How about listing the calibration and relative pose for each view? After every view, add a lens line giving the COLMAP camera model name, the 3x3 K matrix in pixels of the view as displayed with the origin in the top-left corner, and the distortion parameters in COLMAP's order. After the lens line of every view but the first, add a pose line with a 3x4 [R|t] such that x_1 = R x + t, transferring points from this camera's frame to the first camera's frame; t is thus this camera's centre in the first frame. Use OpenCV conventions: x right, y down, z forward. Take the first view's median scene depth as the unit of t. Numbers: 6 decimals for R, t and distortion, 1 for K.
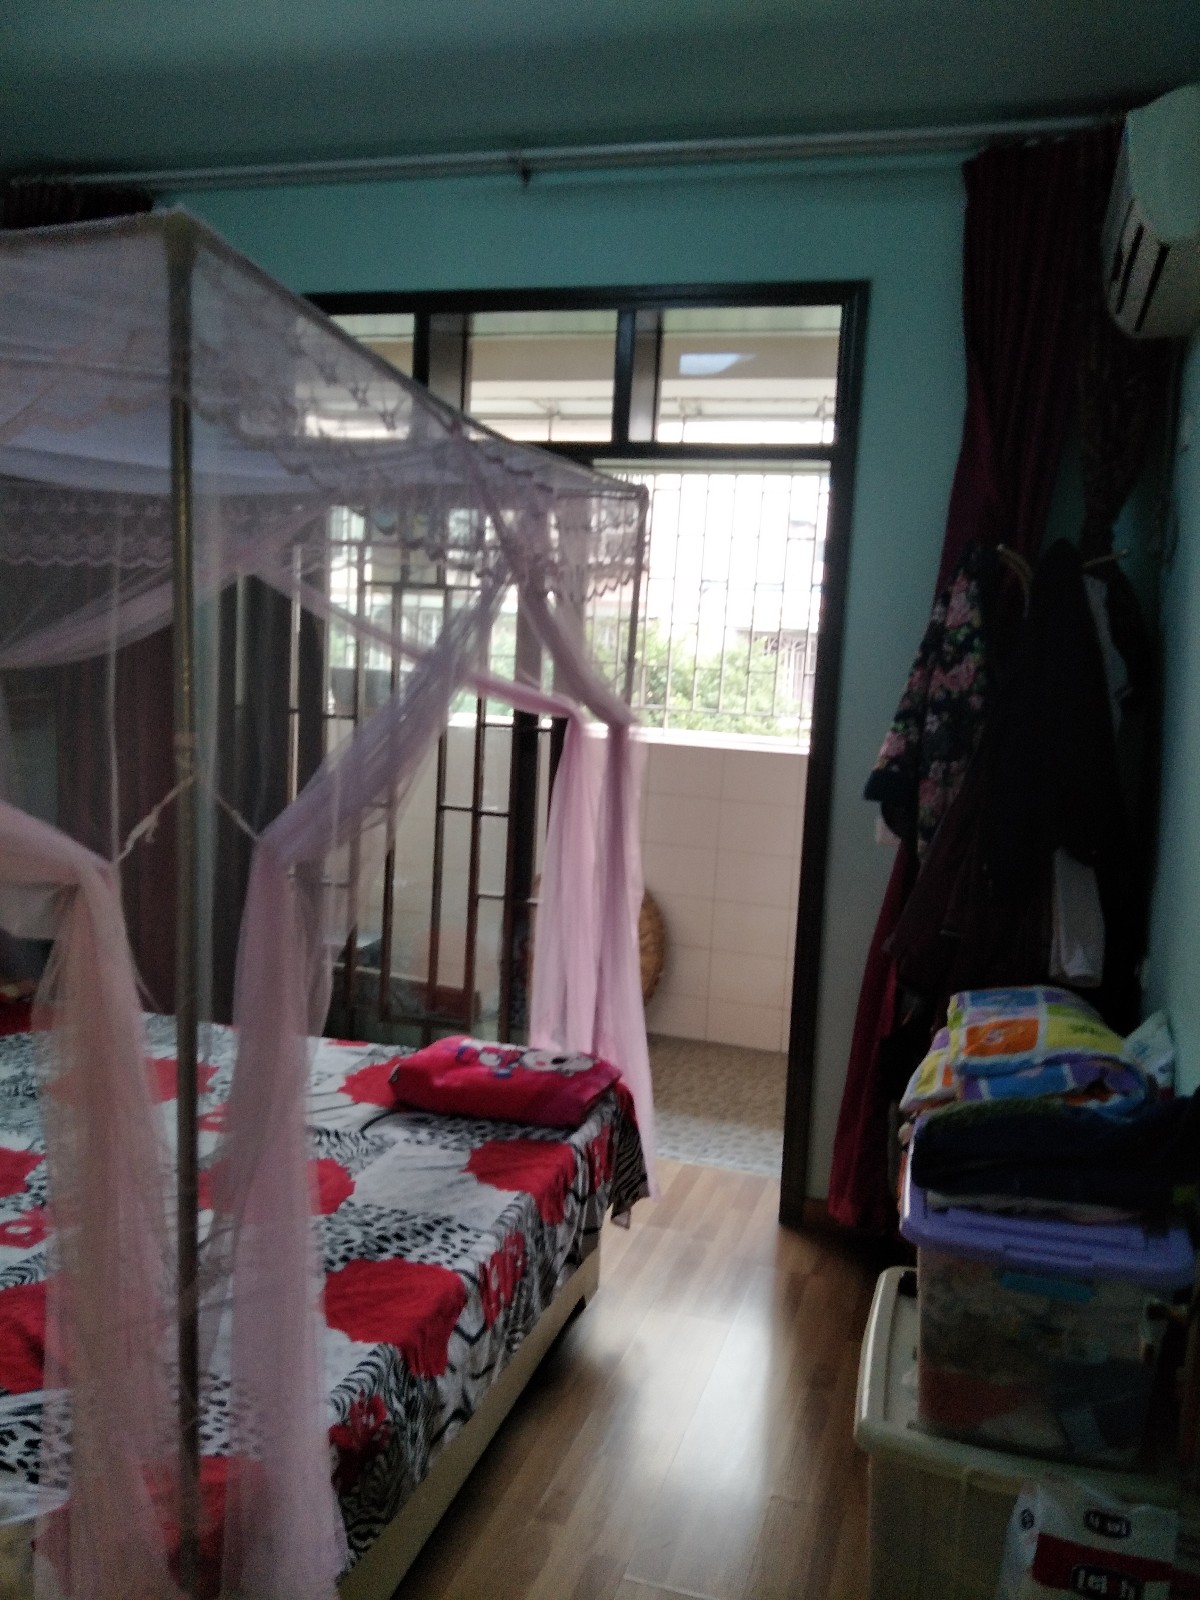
lens RADIAL K [[1364.3, 0, 600.0], [0, 1364.3, 800.0], [0, 0, 1]] dist [0.001276, -0.000458]
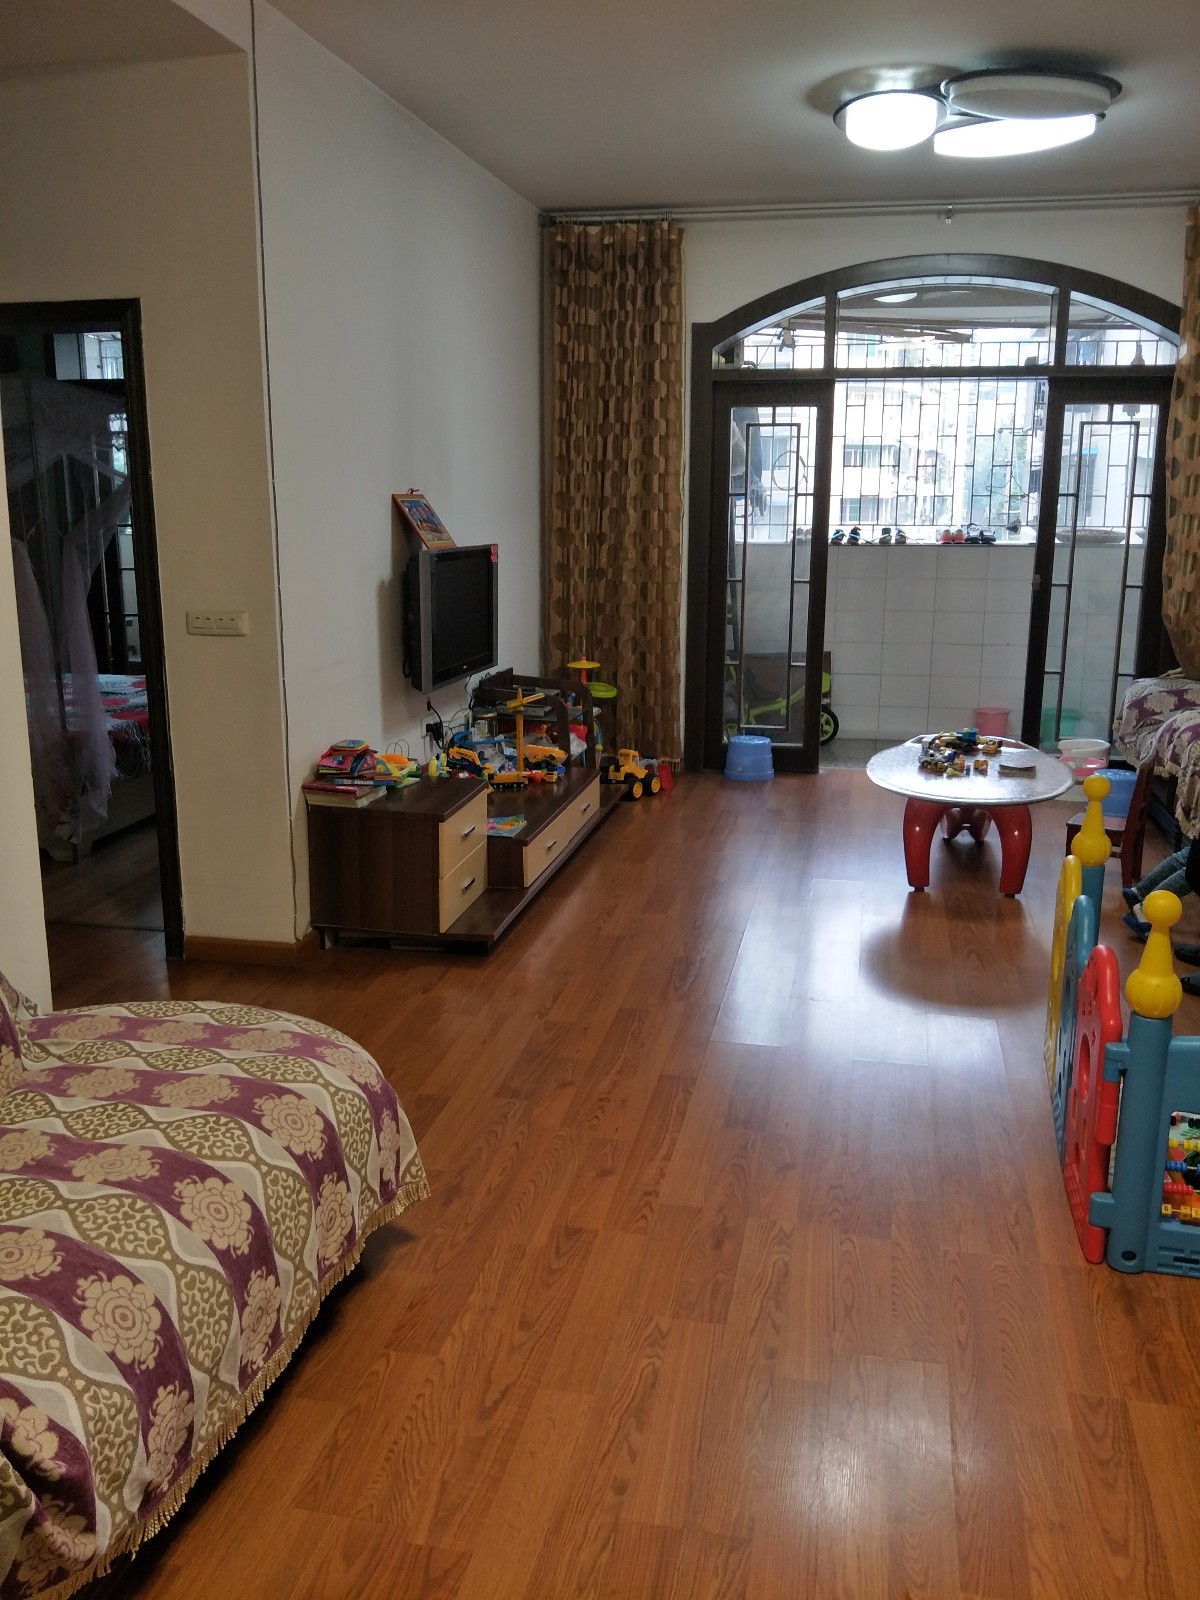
lens RADIAL K [[1364.3, 0, 600.0], [0, 1364.3, 800.0], [0, 0, 1]] dist [0.001276, -0.000458]
pose [[0.993699, -0.069467, 0.087963, 0.315377], [0.060028, 0.992579, 0.105752, 0.175825], [-0.094657, -0.099806, 0.990494, -1.114081]]
